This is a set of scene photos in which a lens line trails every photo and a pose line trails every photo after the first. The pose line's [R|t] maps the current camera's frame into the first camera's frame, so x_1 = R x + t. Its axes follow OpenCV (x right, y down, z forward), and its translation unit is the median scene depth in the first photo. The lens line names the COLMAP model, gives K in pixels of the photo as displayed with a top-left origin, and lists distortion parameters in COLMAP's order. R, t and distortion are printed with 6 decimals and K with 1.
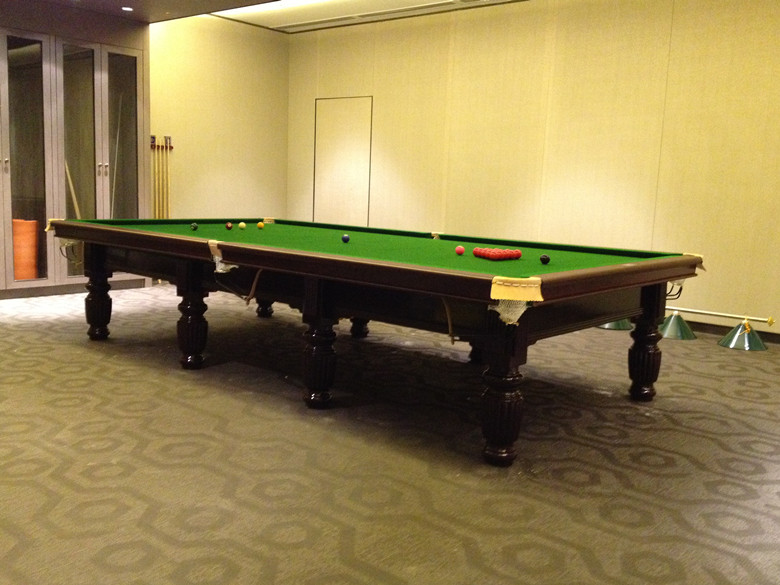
lens RADIAL K [[768.7, 0, 390.0], [0, 768.7, 292.5], [0, 0, 1]] dist [0.134129, -0.294253]
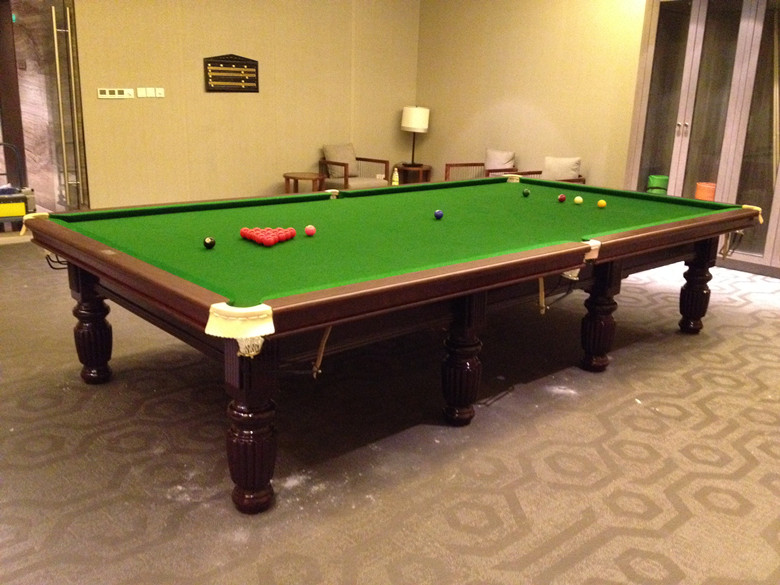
lens RADIAL K [[749.1, 0, 390.0], [0, 749.1, 292.5], [0, 0, 1]] dist [0.007645, 0.000615]
pose [[-0.141746, 0.224611, -0.964084, 0.710618], [-0.172774, 0.953355, 0.247514, -0.167133], [0.974709, 0.201653, -0.096327, 0.934512]]
